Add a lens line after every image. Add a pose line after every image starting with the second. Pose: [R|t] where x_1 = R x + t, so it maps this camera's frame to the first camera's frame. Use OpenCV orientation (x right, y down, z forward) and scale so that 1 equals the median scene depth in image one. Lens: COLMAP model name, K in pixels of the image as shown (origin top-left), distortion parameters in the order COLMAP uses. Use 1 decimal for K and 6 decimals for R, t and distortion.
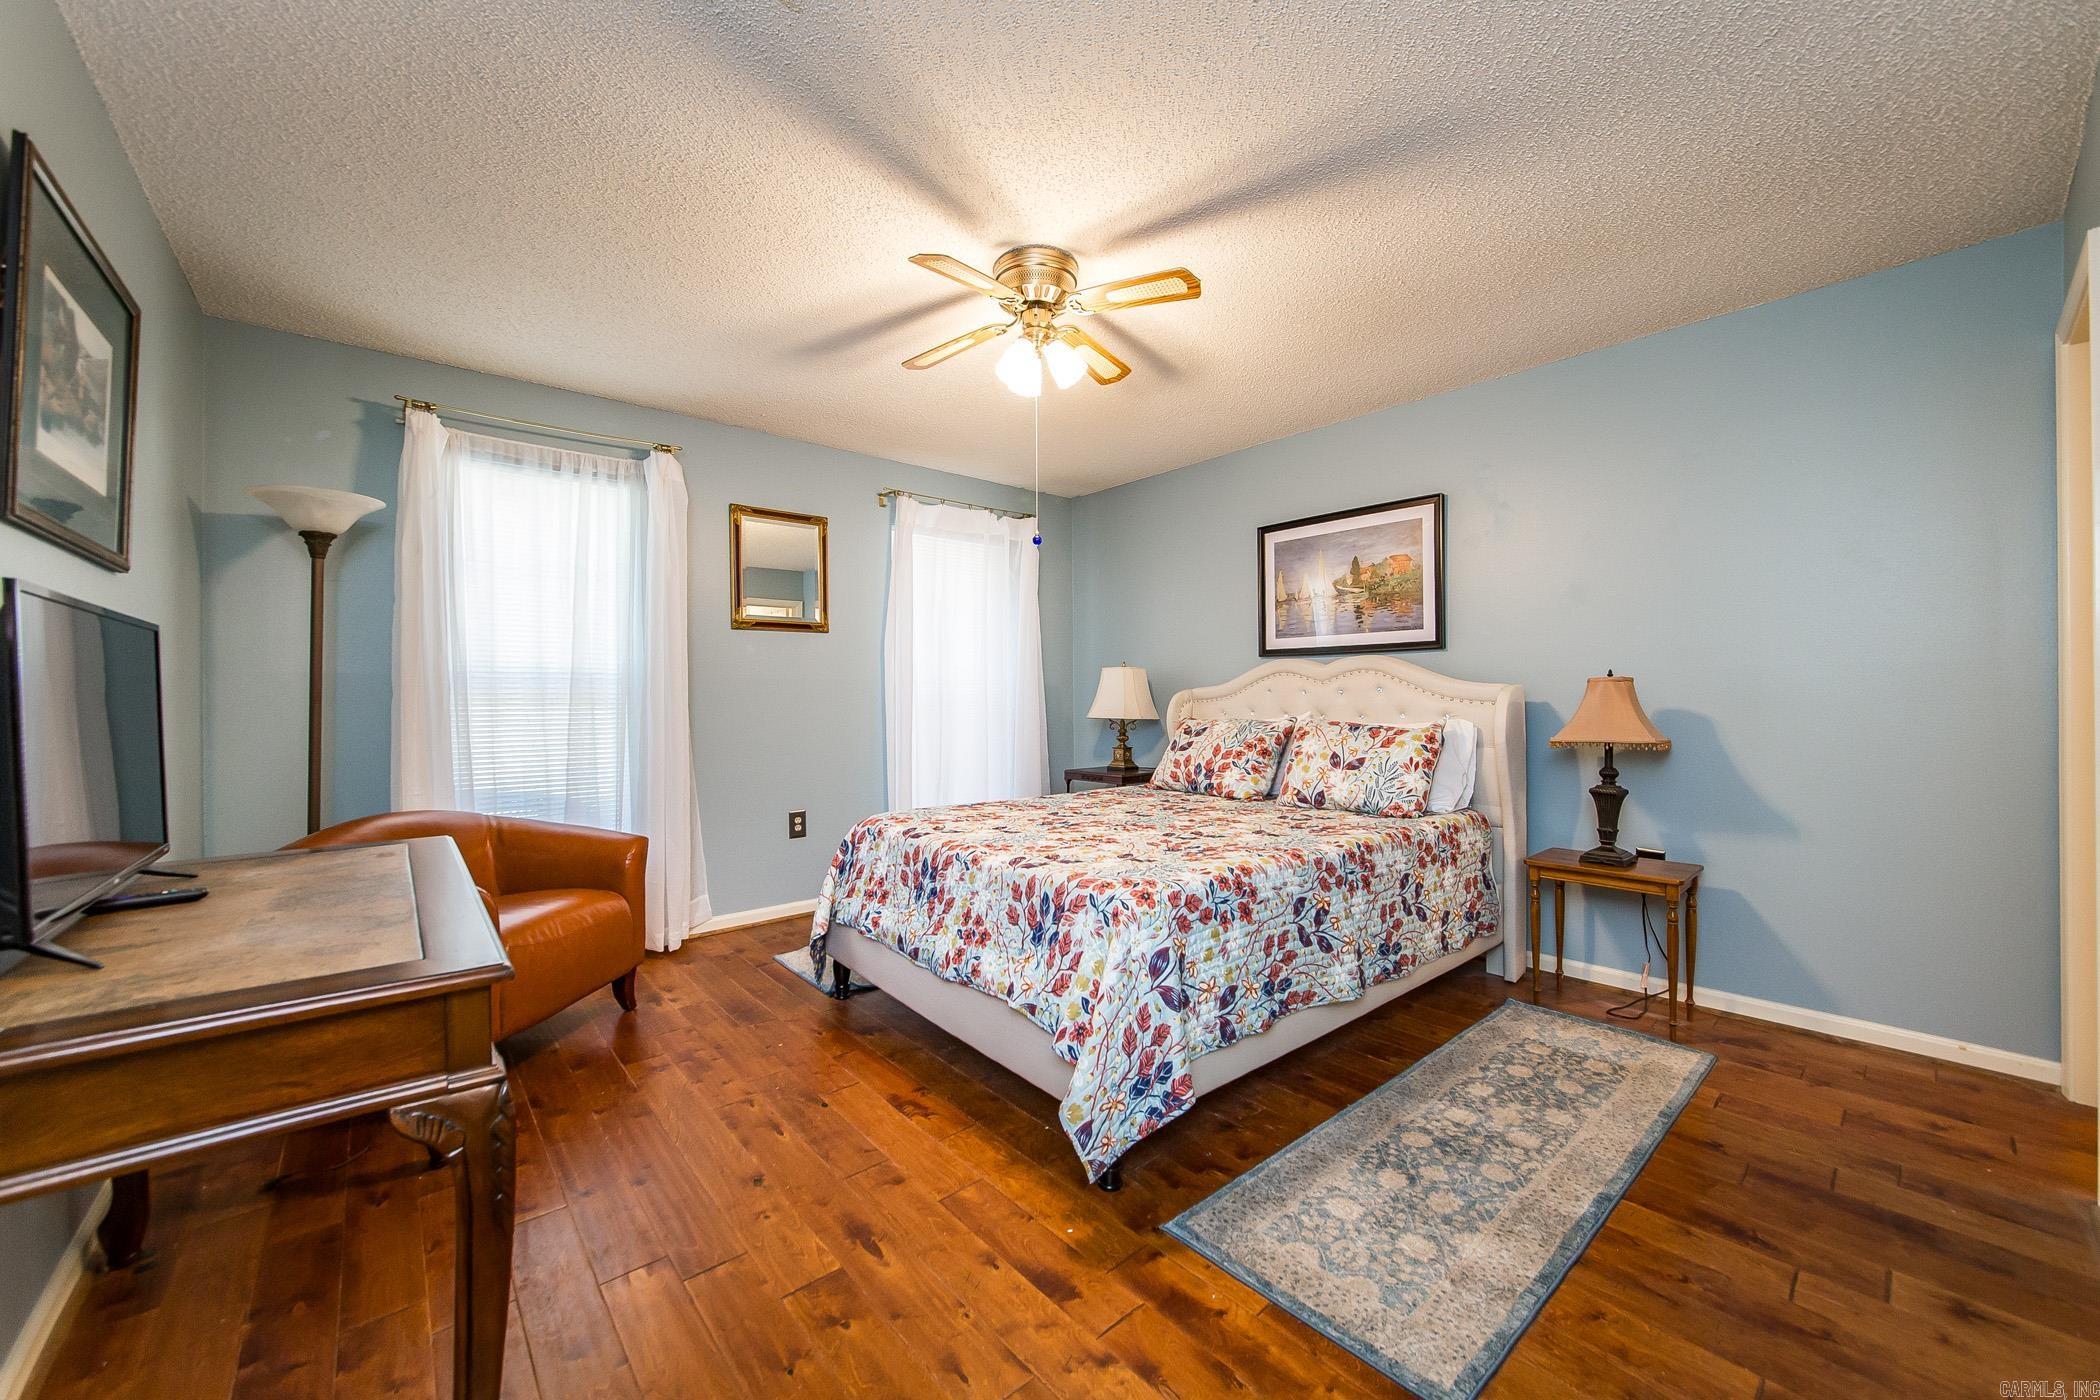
lens RADIAL K [[774.0, 0, 1025.5], [0, 774.0, 697.0], [0, 0, 1]] dist [-0.002063, -0.000099]
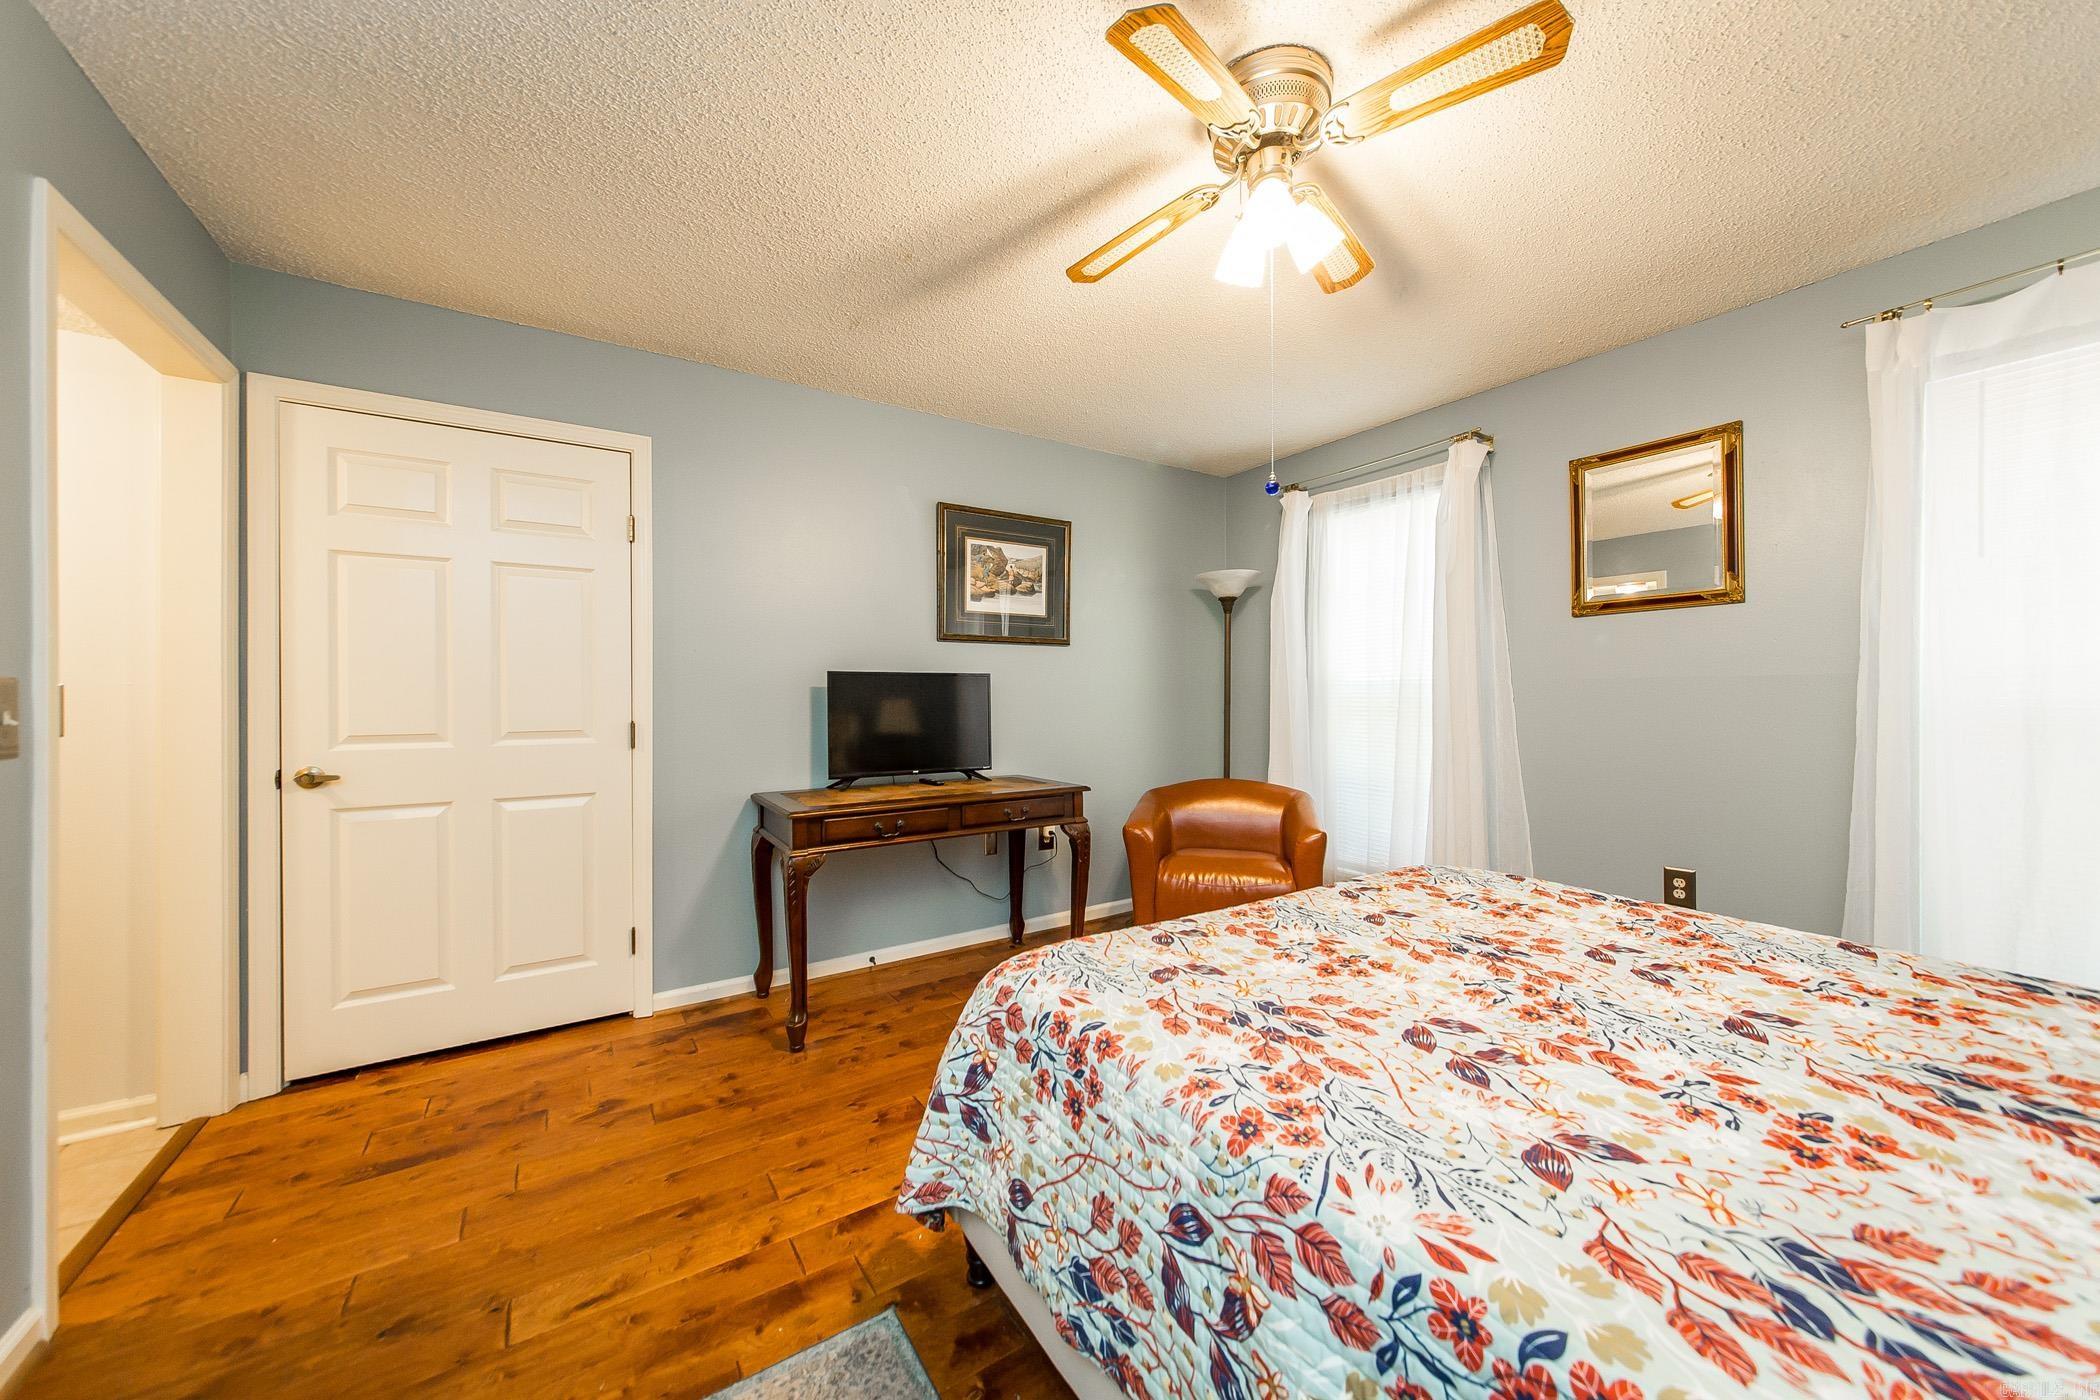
lens RADIAL K [[733.5, 0, 1054.8], [0, 733.5, 696.5], [0, 0, 1]] dist [-0.001832, -0.000105]
pose [[-0.092810, 0.005733, -0.995667, 0.638863], [0.004669, 0.999975, 0.005323, -0.019075], [0.995673, -0.004154, -0.092834, 0.809841]]
